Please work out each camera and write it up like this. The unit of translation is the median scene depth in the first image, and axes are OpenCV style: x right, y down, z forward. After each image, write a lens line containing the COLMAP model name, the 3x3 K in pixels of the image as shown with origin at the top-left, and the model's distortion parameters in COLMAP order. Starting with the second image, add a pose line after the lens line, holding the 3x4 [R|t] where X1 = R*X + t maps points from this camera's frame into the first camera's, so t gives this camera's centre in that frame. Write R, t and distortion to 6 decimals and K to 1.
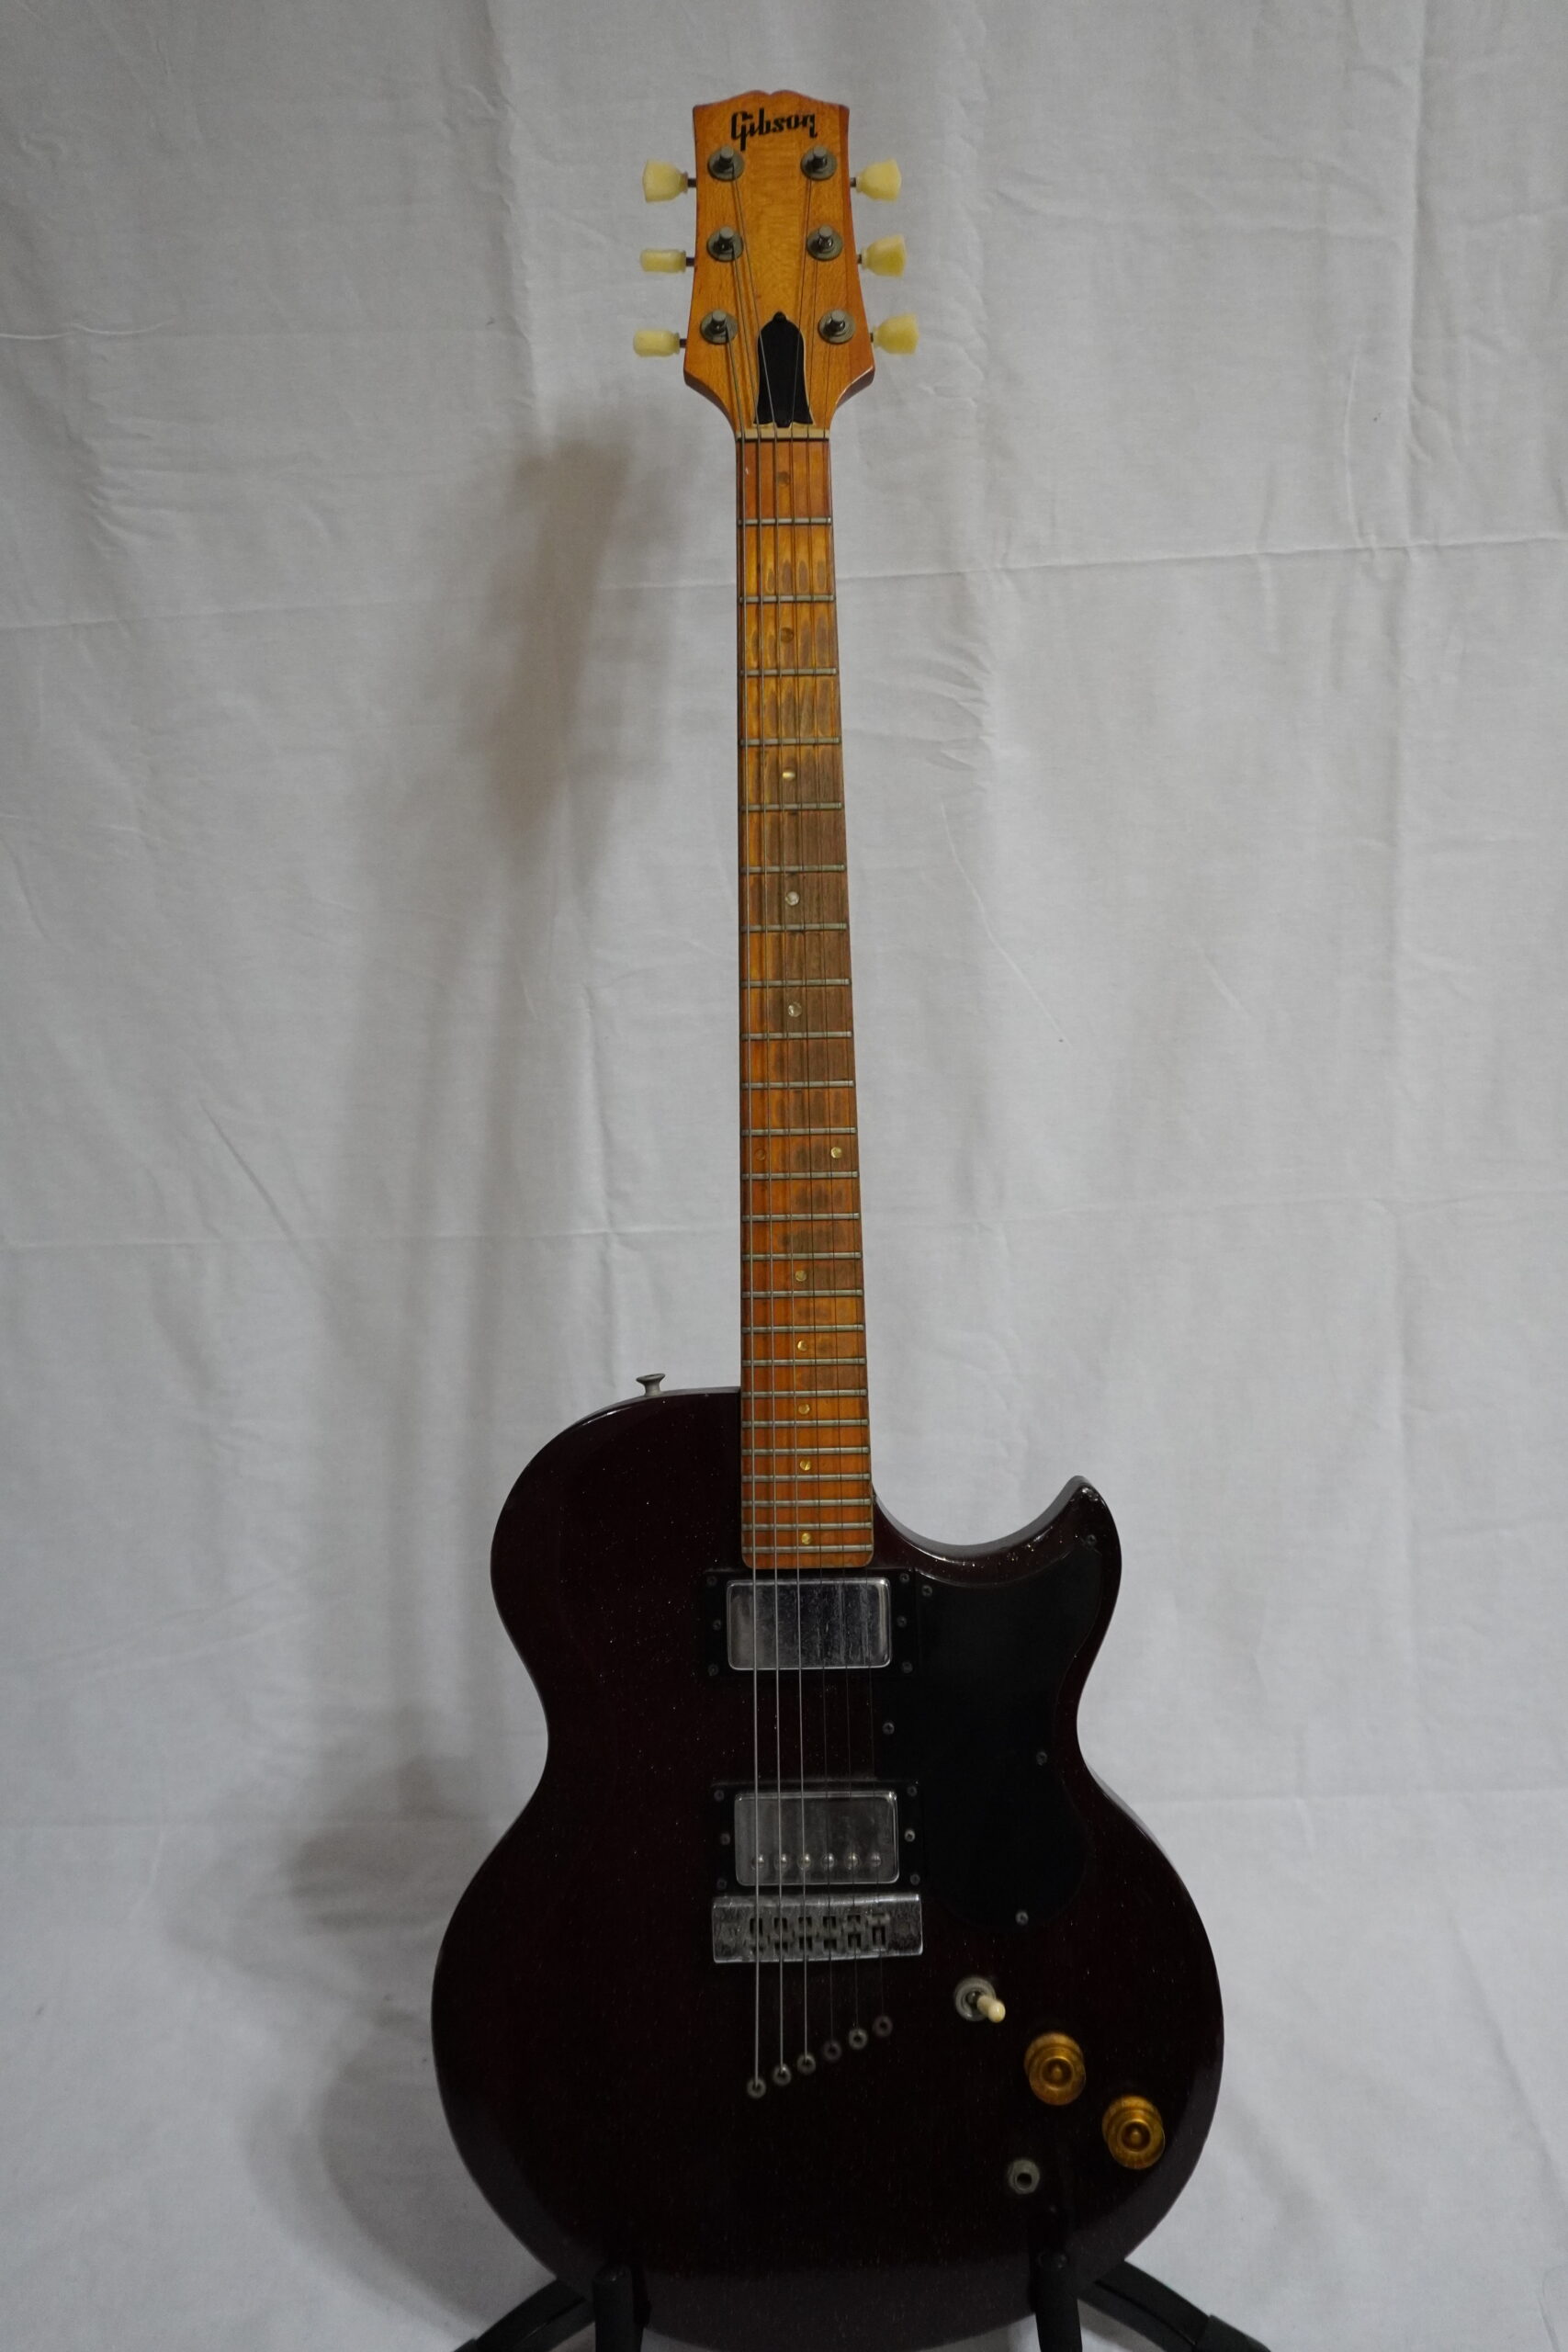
lens RADIAL K [[1933.1, 0, 781.3], [0, 1933.1, 1182.2], [0, 0, 1]] dist [0.008948, 0.029350]
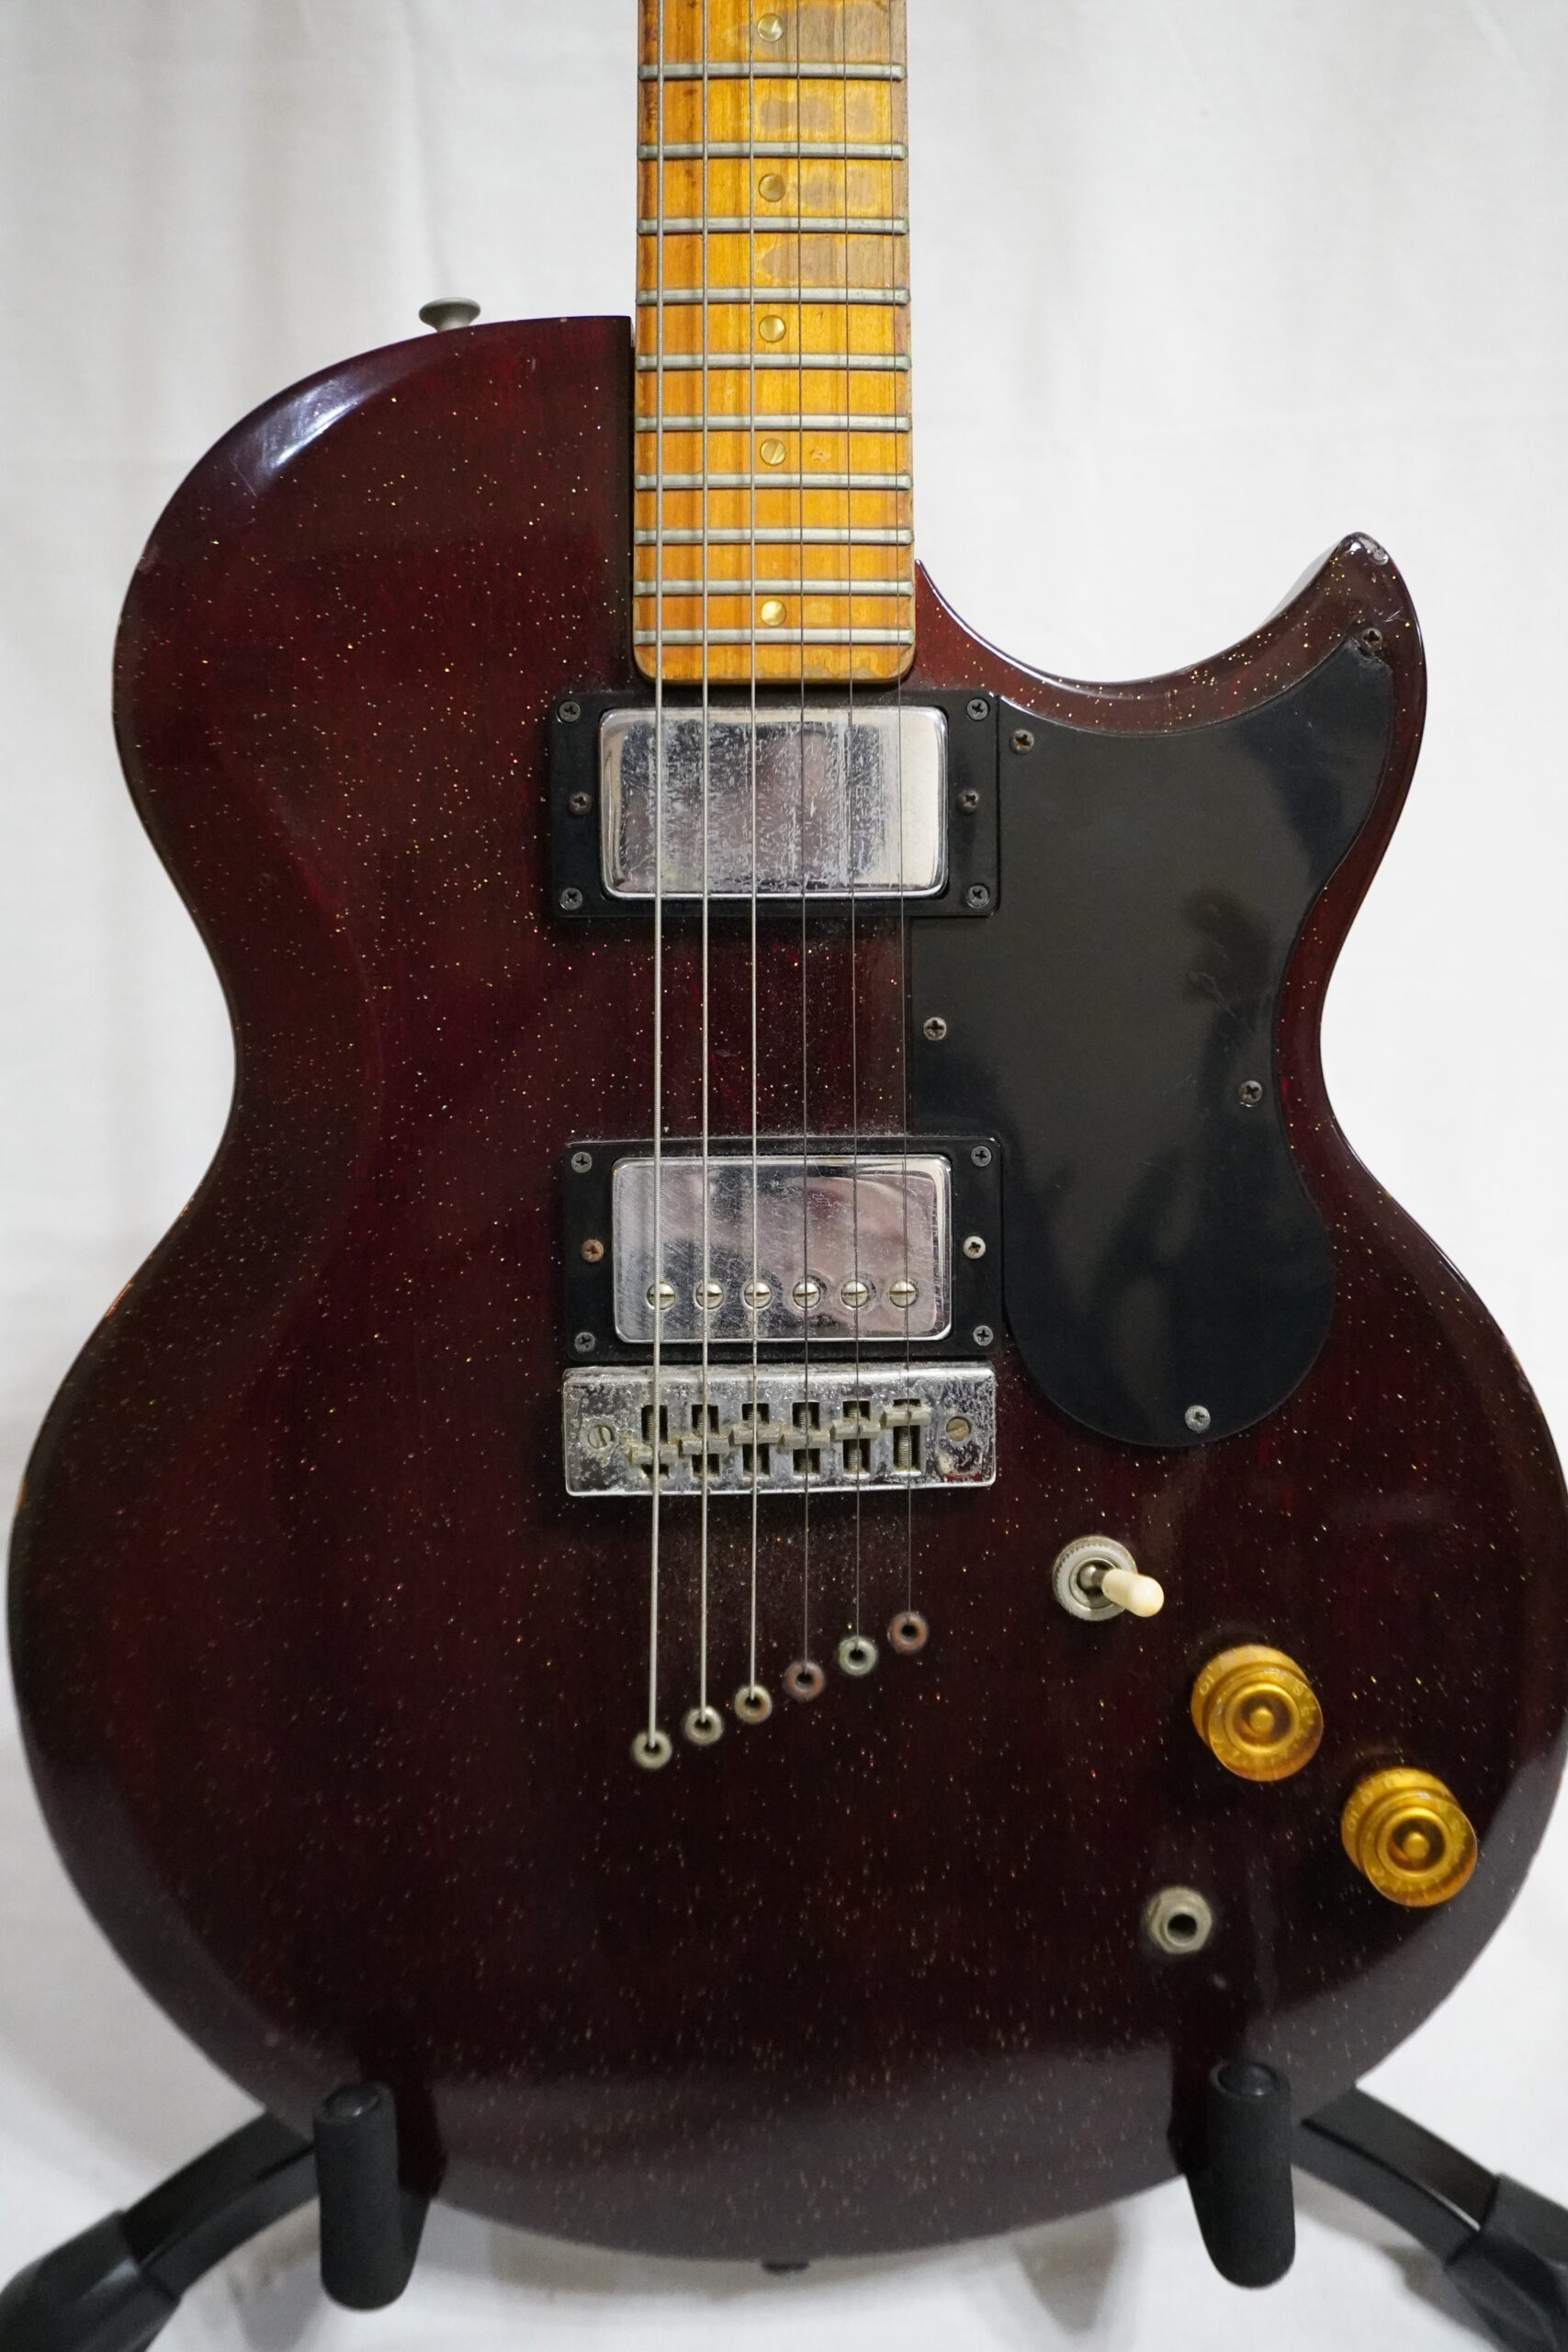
lens RADIAL K [[1933.1, 0, 781.4], [0, 1933.1, 1174.0], [0, 0, 1]] dist [0.008948, 0.029350]
pose [[0.999482, 0.016348, 0.027704, 0.003771], [-0.018823, 0.995624, 0.091531, 0.243057], [-0.026087, -0.092005, 0.995417, 0.459533]]
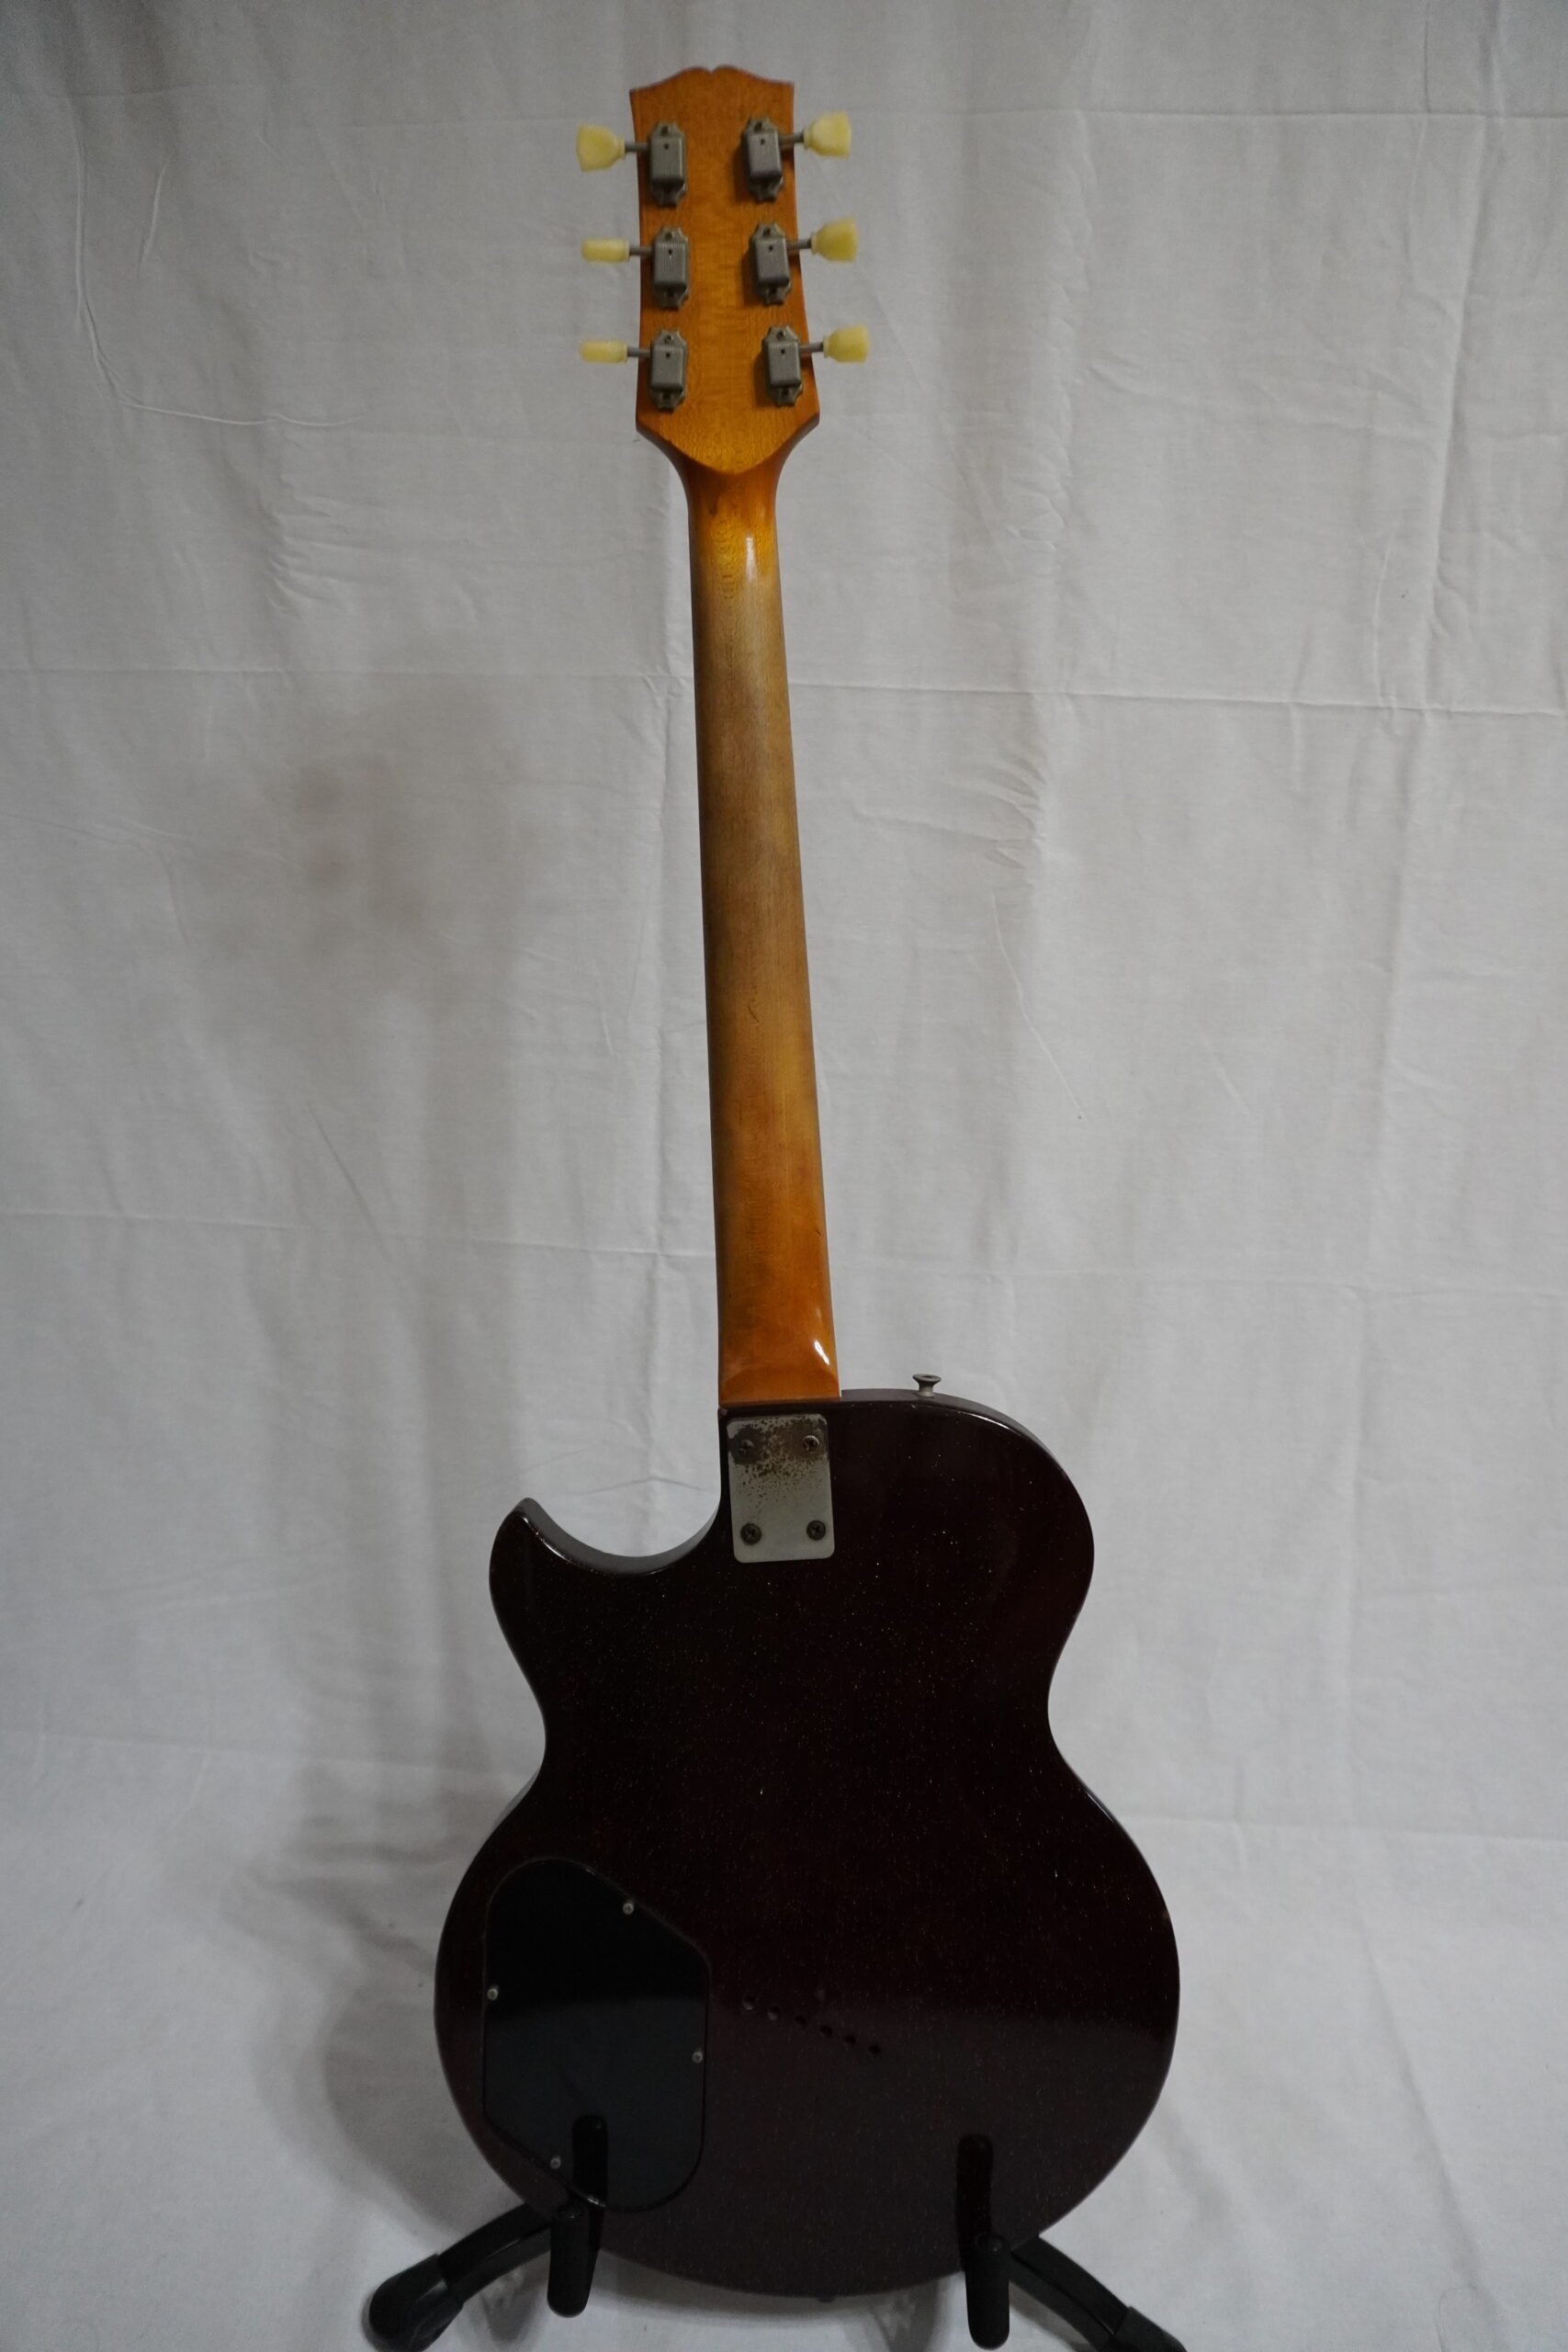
lens RADIAL K [[1615.2, 0, 792.5], [0, 1615.2, 1163.9], [0, 0, 1]] dist [-0.042407, 0.019769]
pose [[0.995659, 0.092866, -0.006218, -0.014232], [-0.093067, 0.994144, -0.054913, 0.023968], [0.001082, 0.055253, 0.998472, 0.091756]]
